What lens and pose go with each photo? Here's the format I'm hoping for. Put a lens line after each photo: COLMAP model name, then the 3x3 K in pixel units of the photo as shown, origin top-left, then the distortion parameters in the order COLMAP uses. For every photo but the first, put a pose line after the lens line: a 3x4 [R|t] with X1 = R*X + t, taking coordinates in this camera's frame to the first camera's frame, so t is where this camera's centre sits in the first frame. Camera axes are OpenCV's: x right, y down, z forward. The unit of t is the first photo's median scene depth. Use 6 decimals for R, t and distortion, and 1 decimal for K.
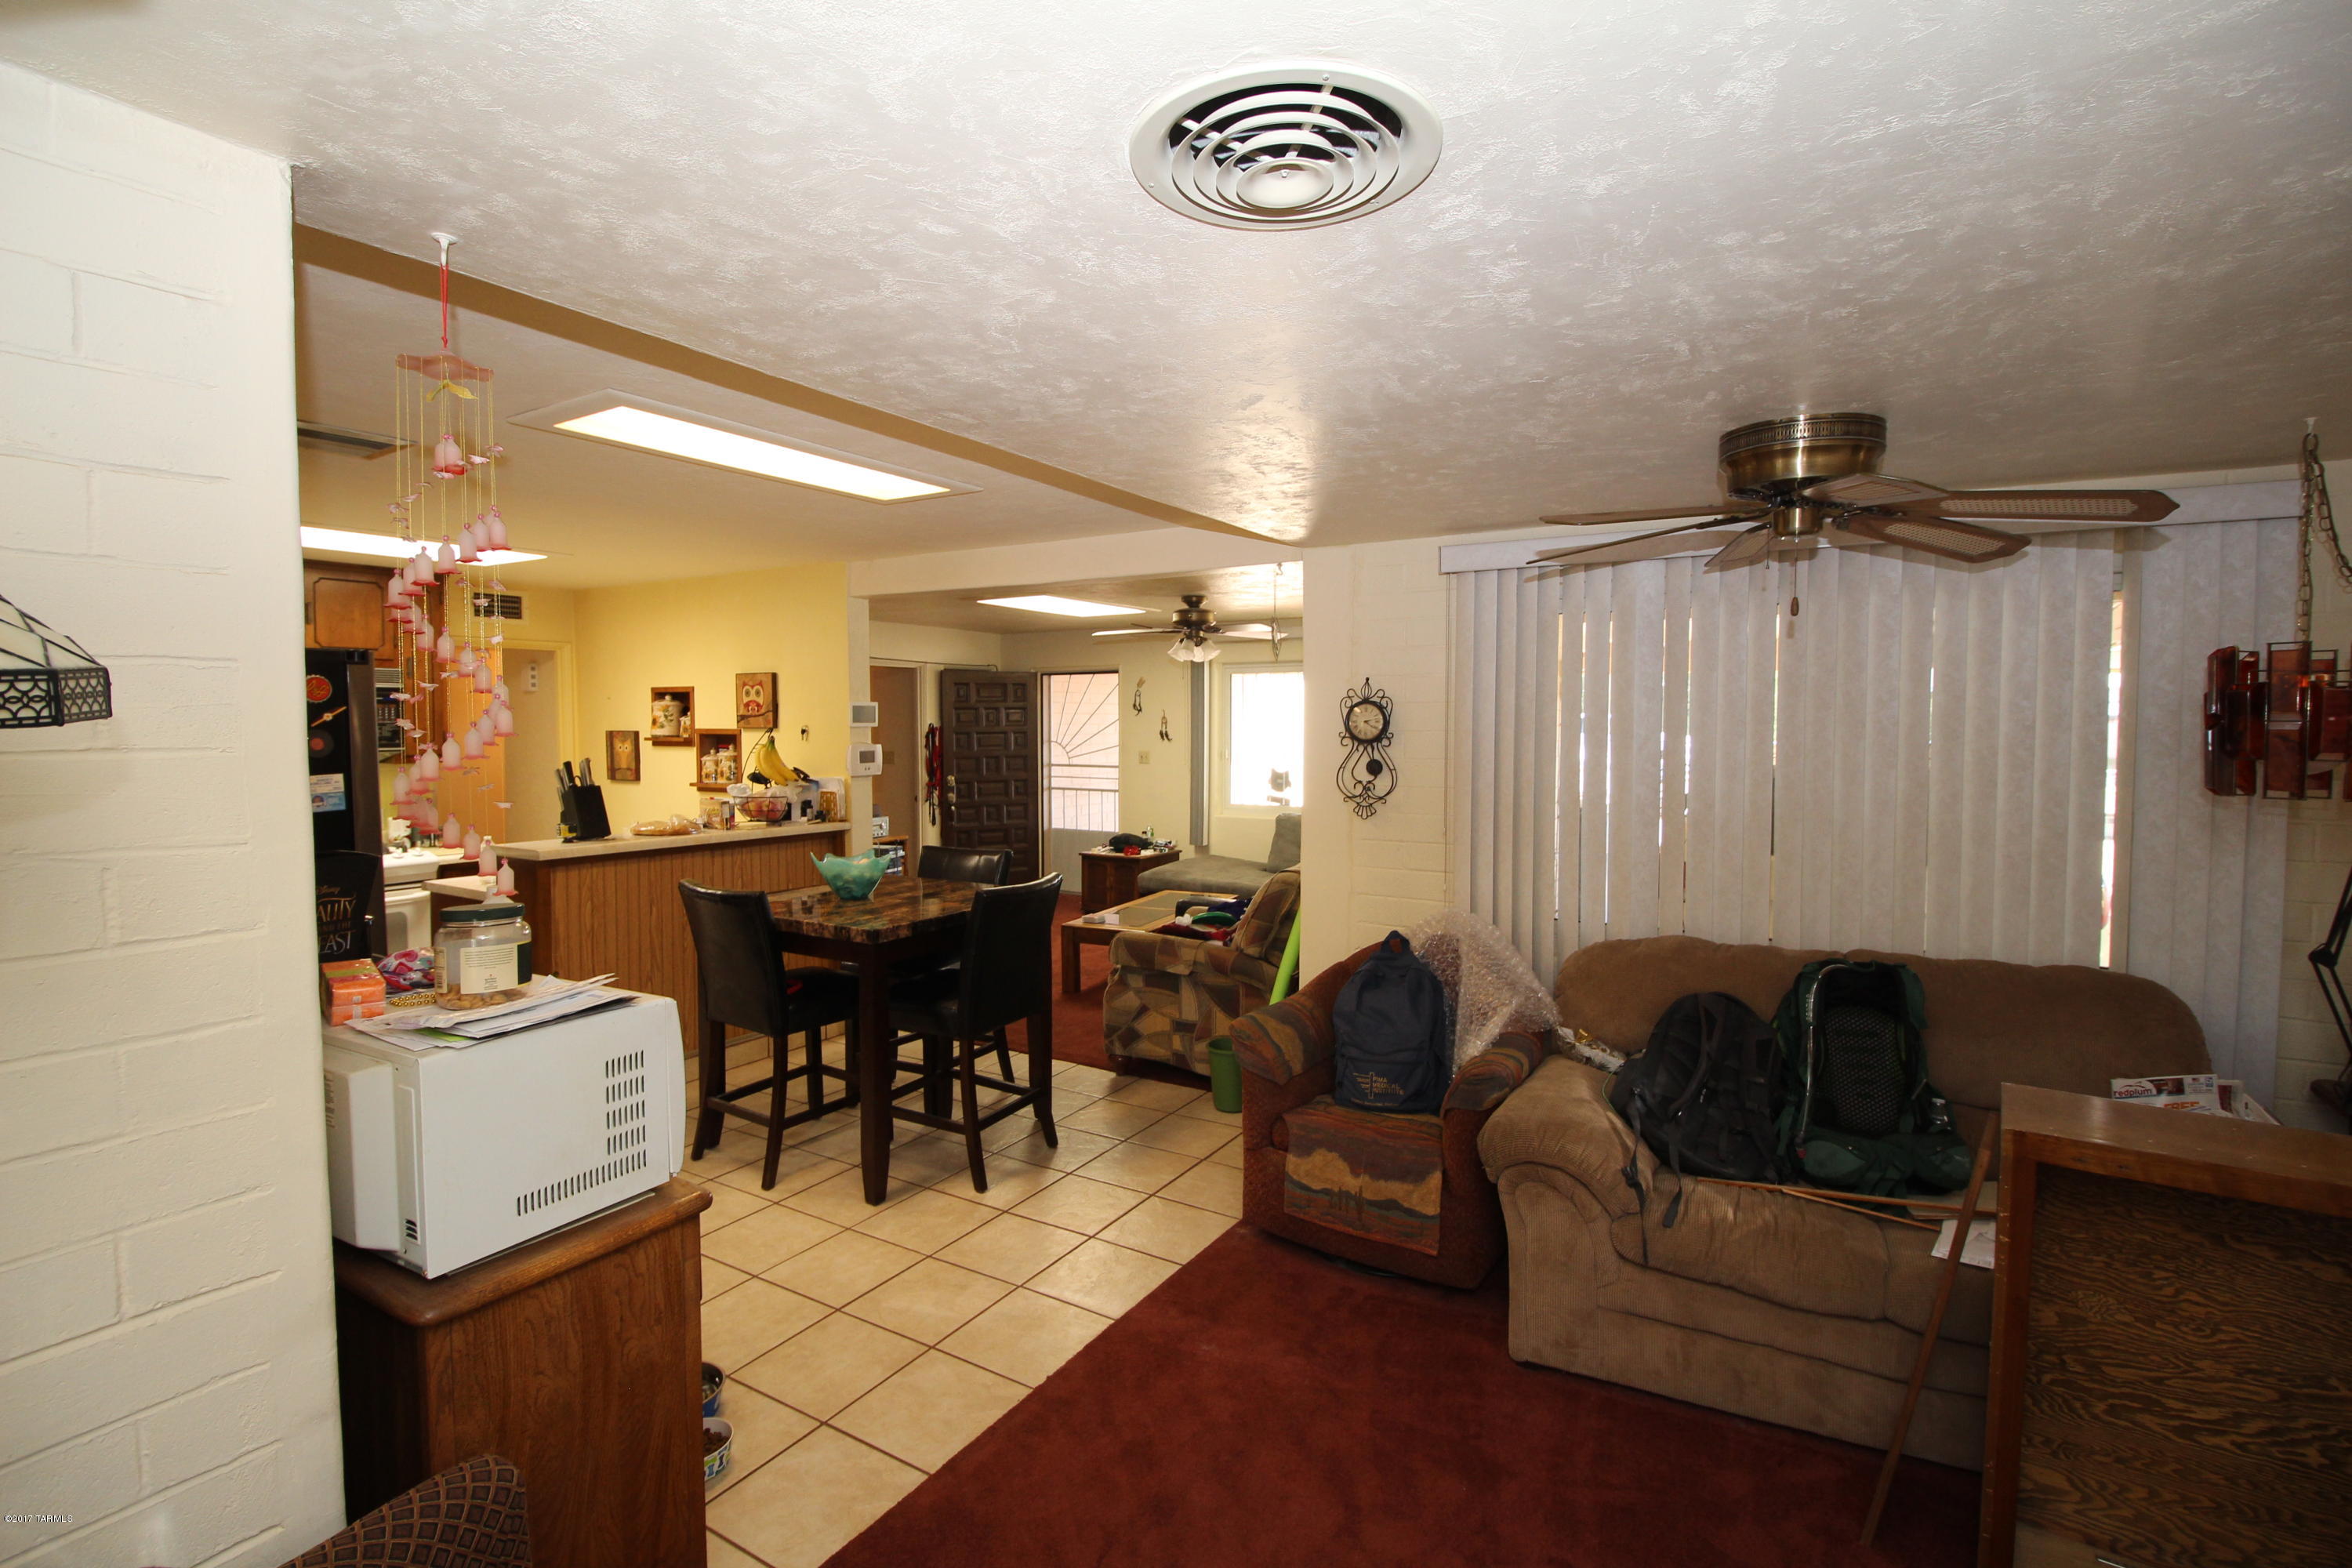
lens RADIAL K [[1073.1, 0, 1177.3], [0, 1073.1, 763.3], [0, 0, 1]] dist [-0.002099, -0.012360]
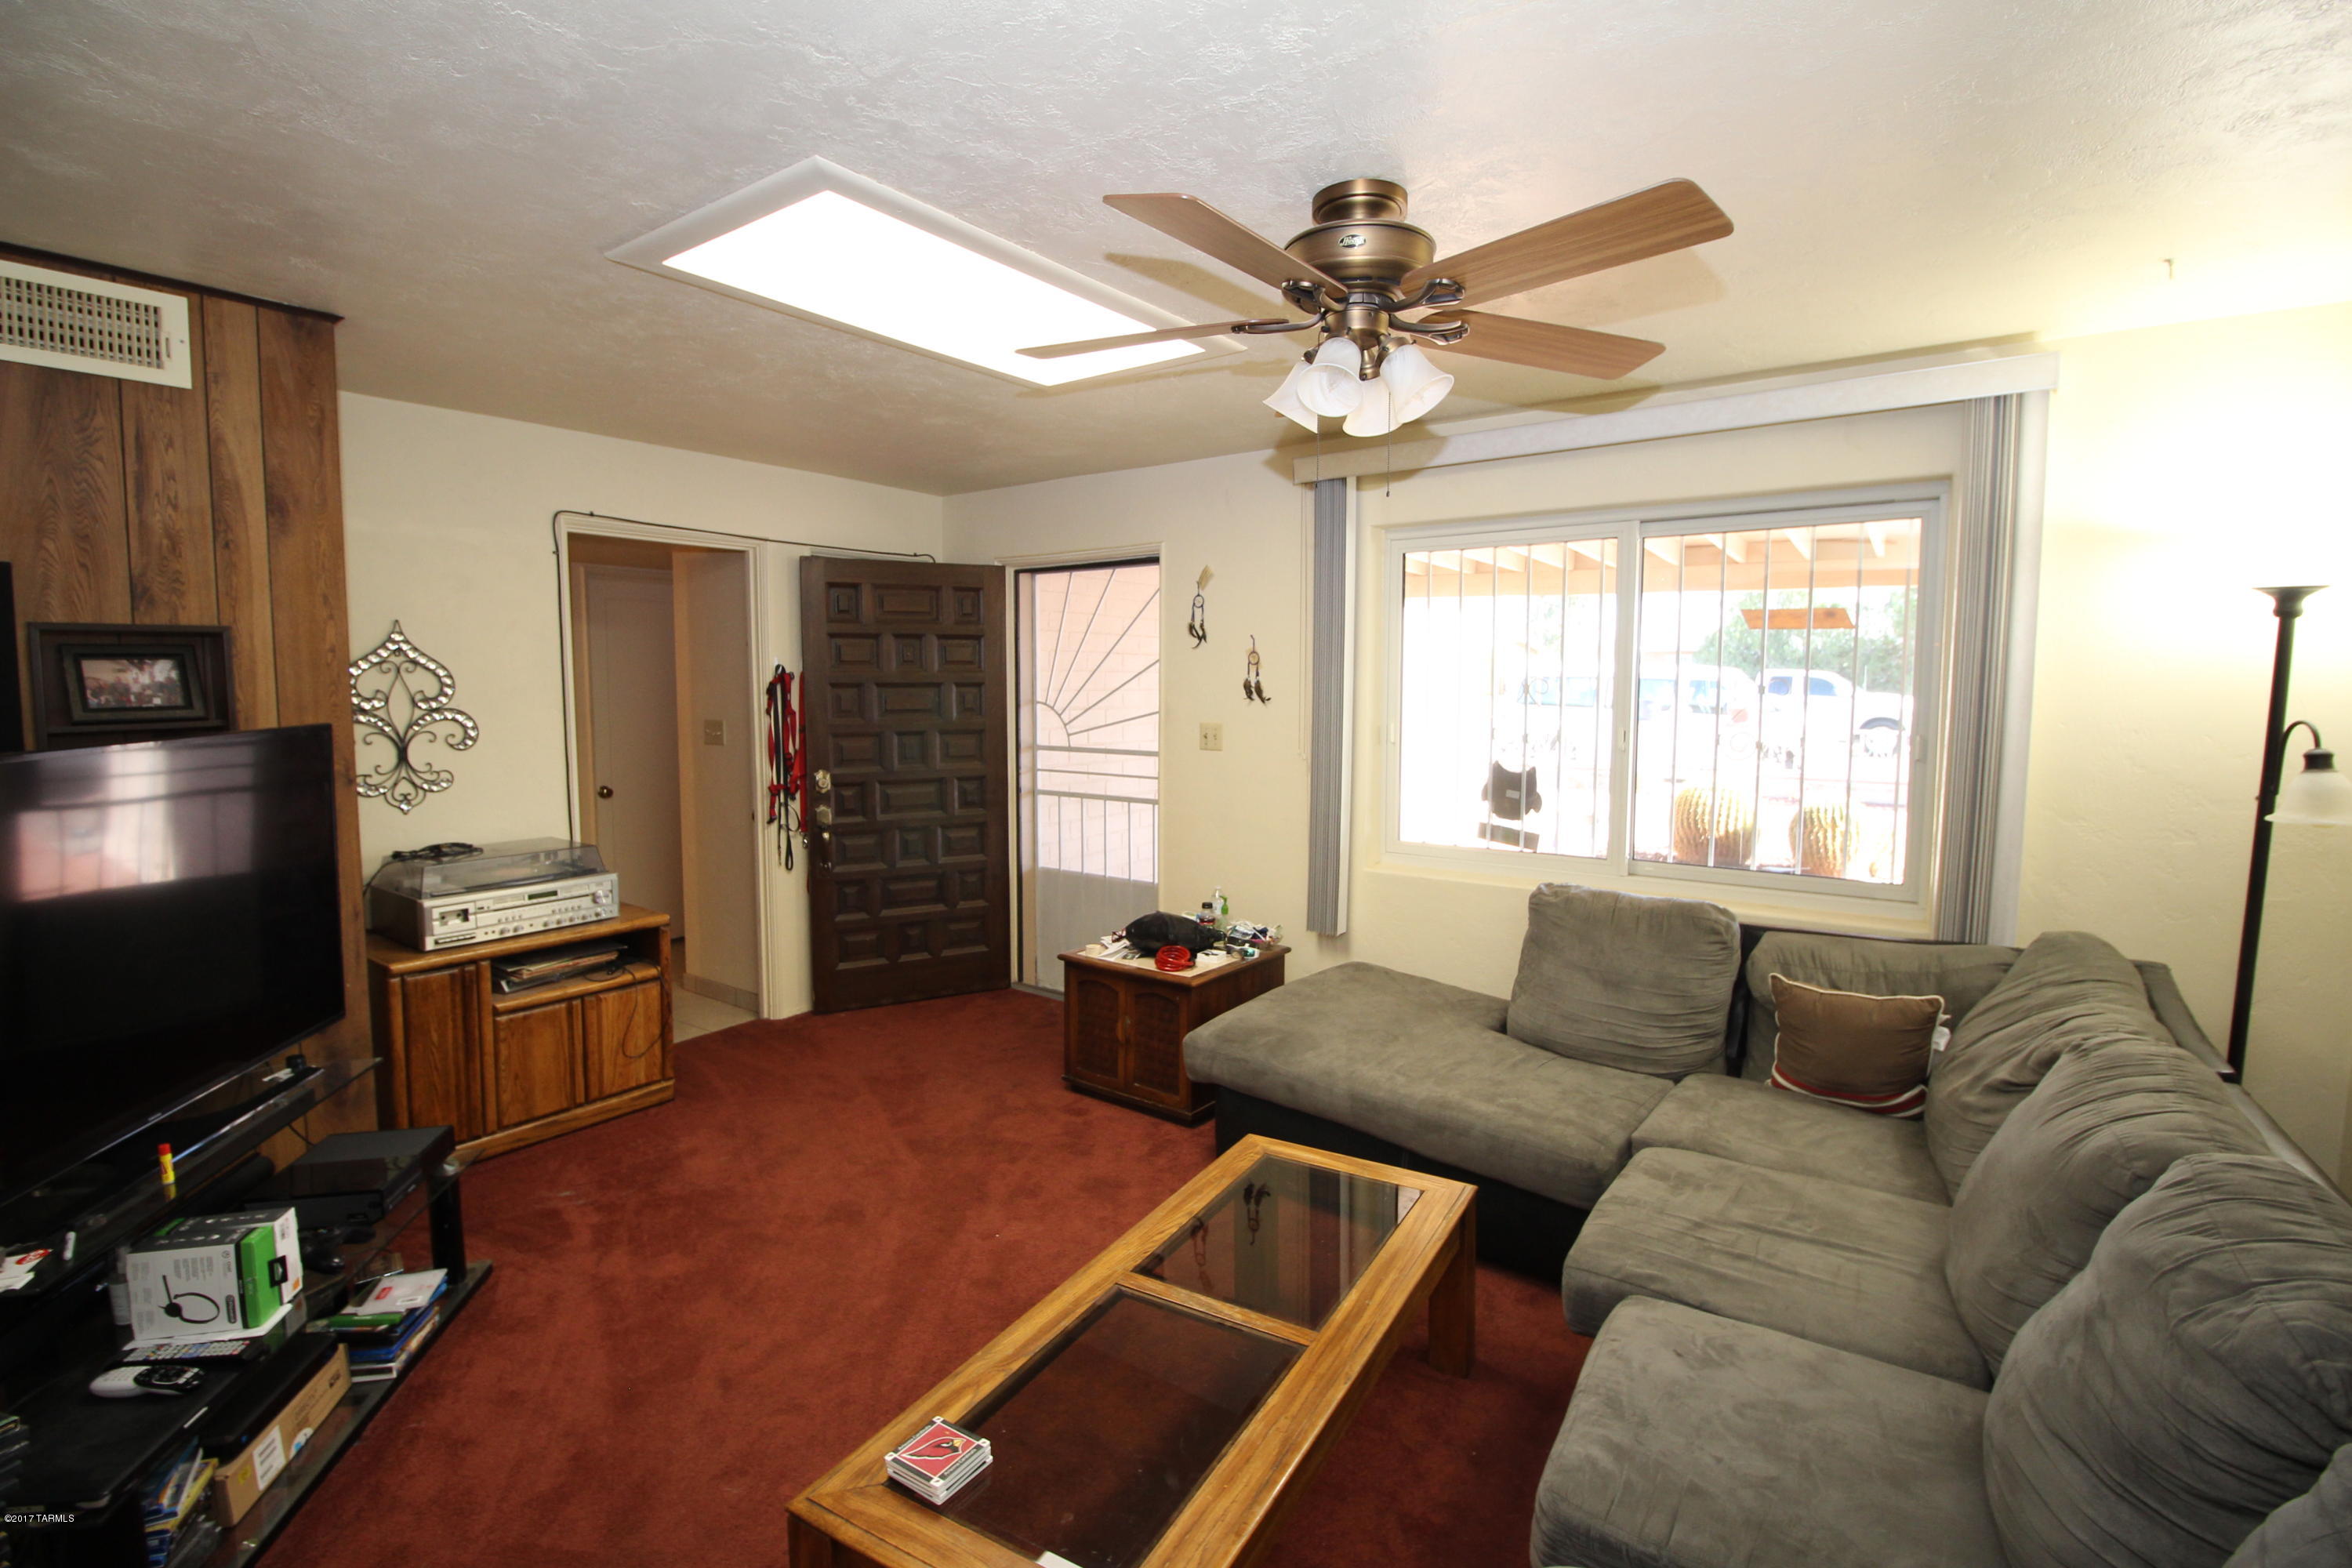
lens RADIAL K [[1073.1, 0, 1177.3], [0, 1073.1, 763.3], [0, 0, 1]] dist [-0.002099, -0.012360]
pose [[0.996321, 0.008556, -0.085269, -0.006905], [-0.005378, 0.999285, 0.037425, -0.015930], [0.085528, -0.036829, 0.995655, 0.725208]]
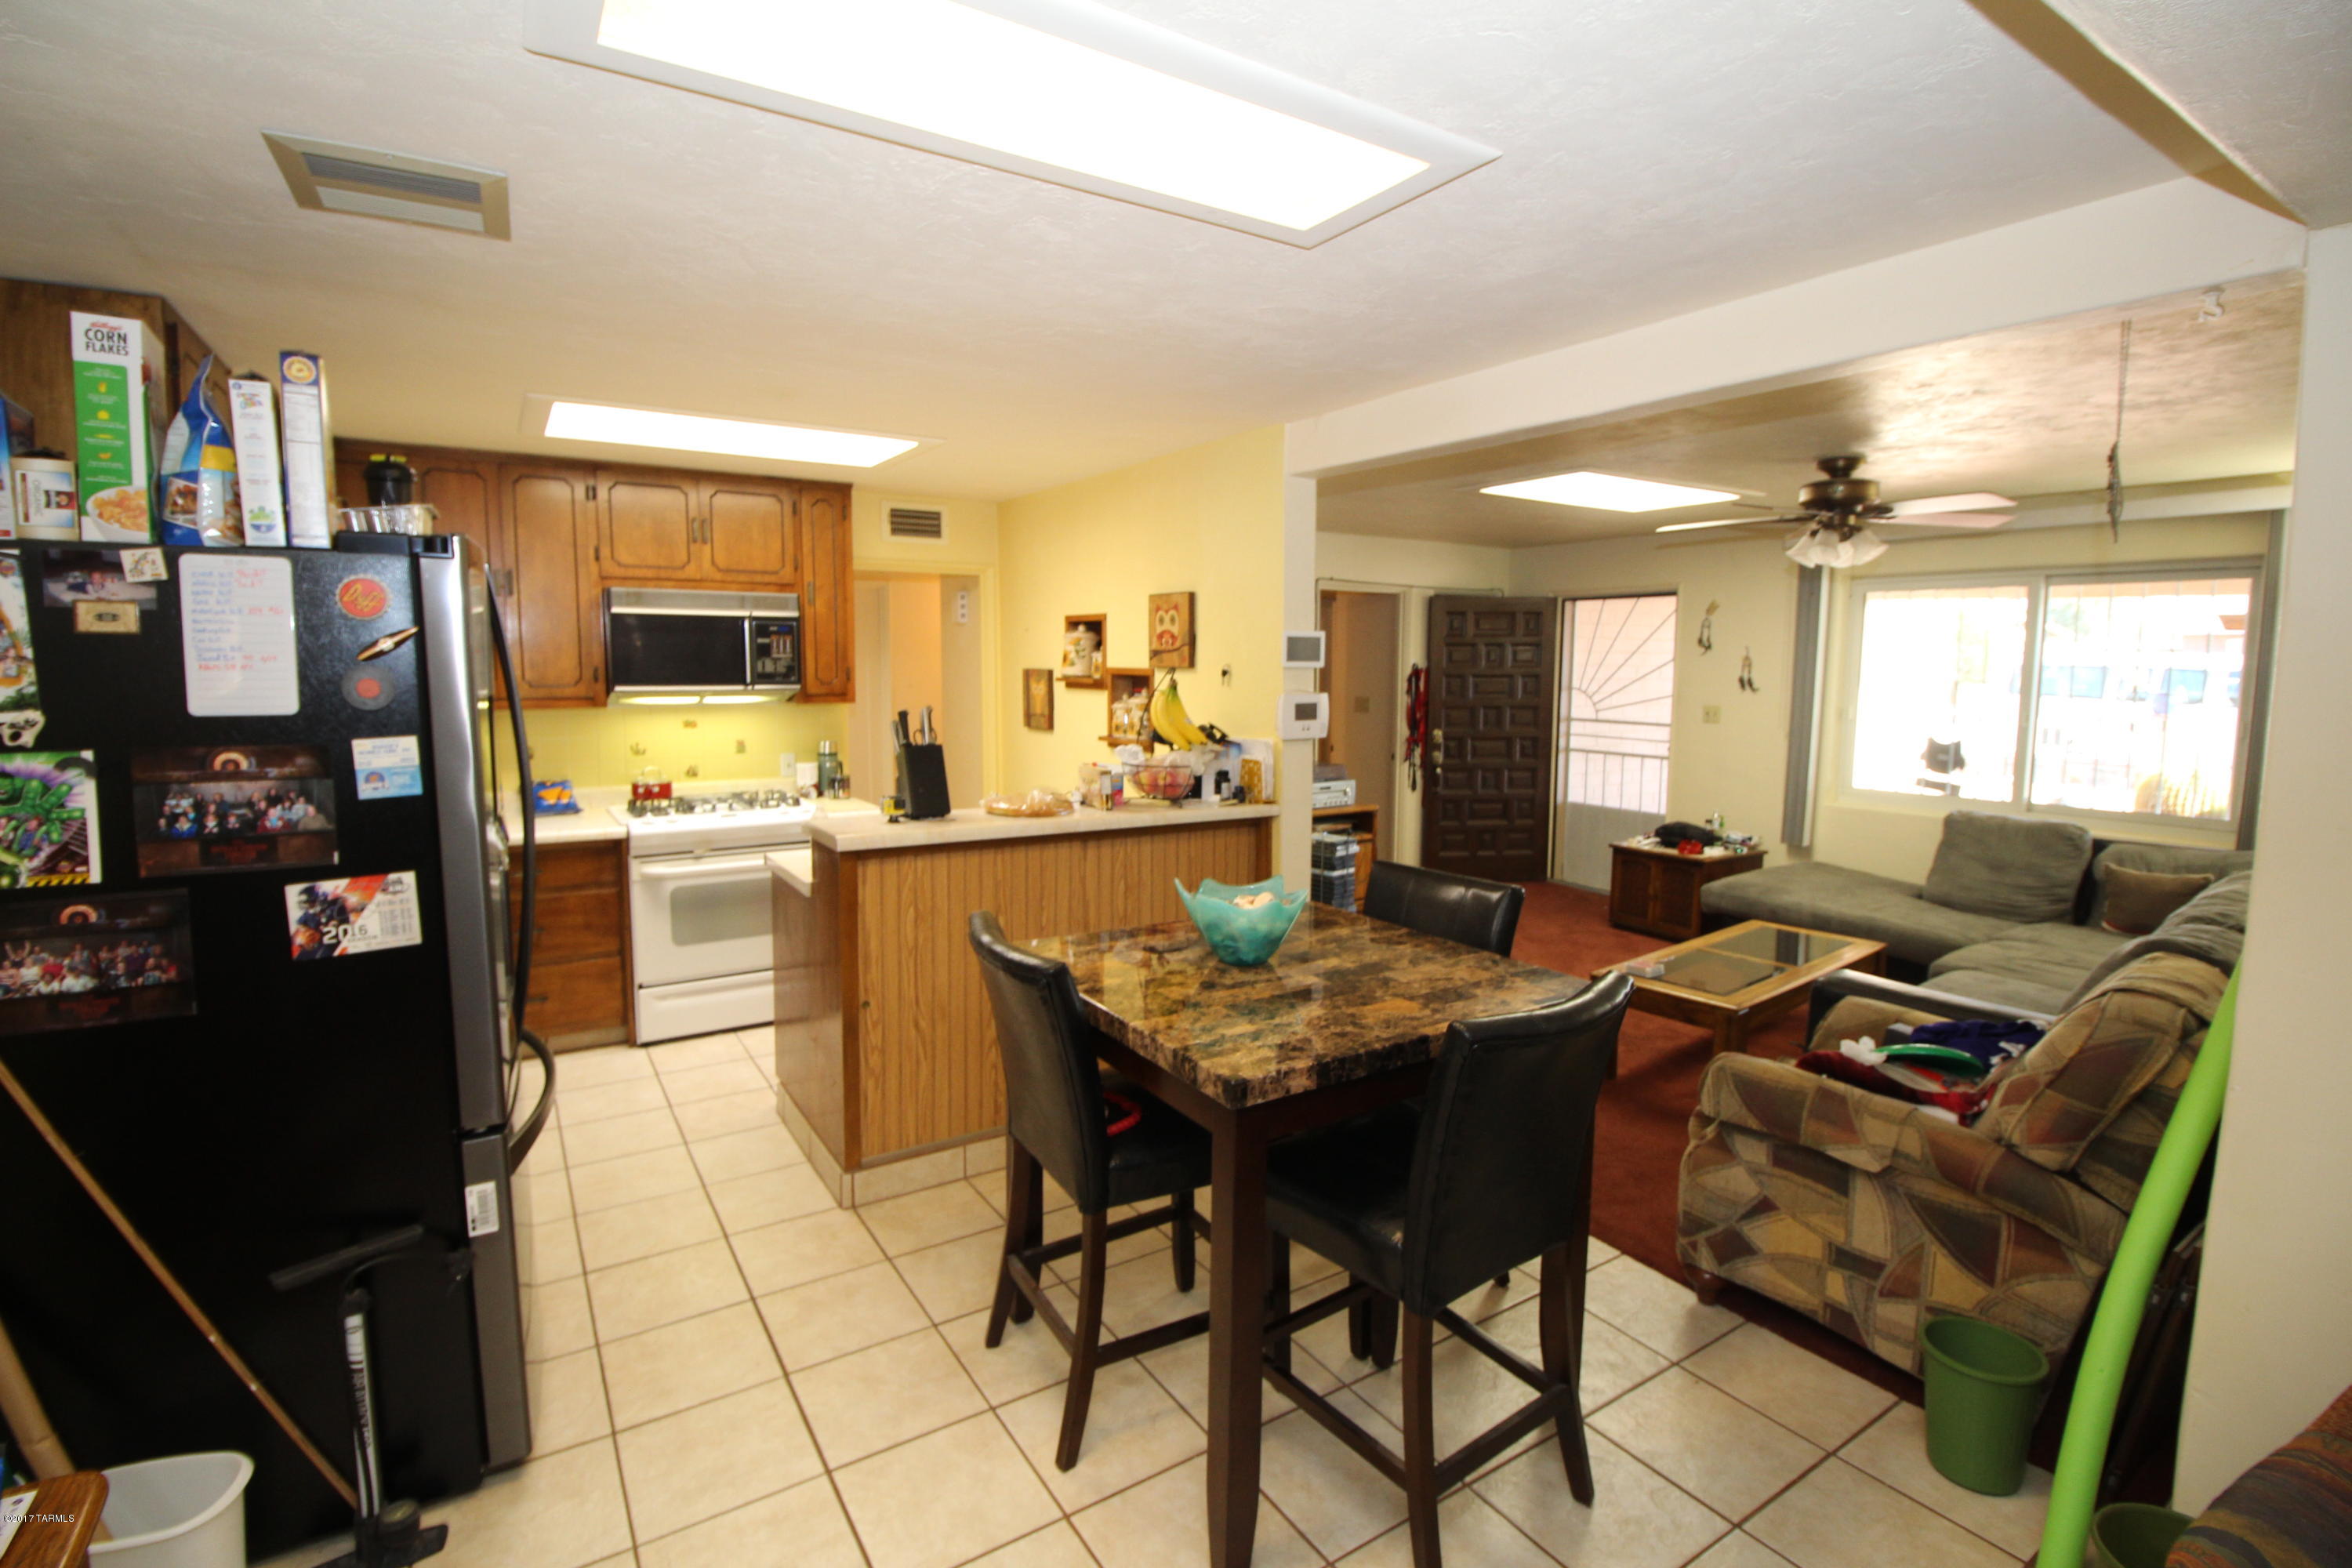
lens RADIAL K [[1073.1, 0, 1177.3], [0, 1073.1, 763.3], [0, 0, 1]] dist [-0.002099, -0.012360]
pose [[0.898186, 0.049082, -0.436867, -0.050958], [-0.024648, 0.997807, 0.061429, -0.010664], [0.438924, -0.044407, 0.897426, 0.284883]]
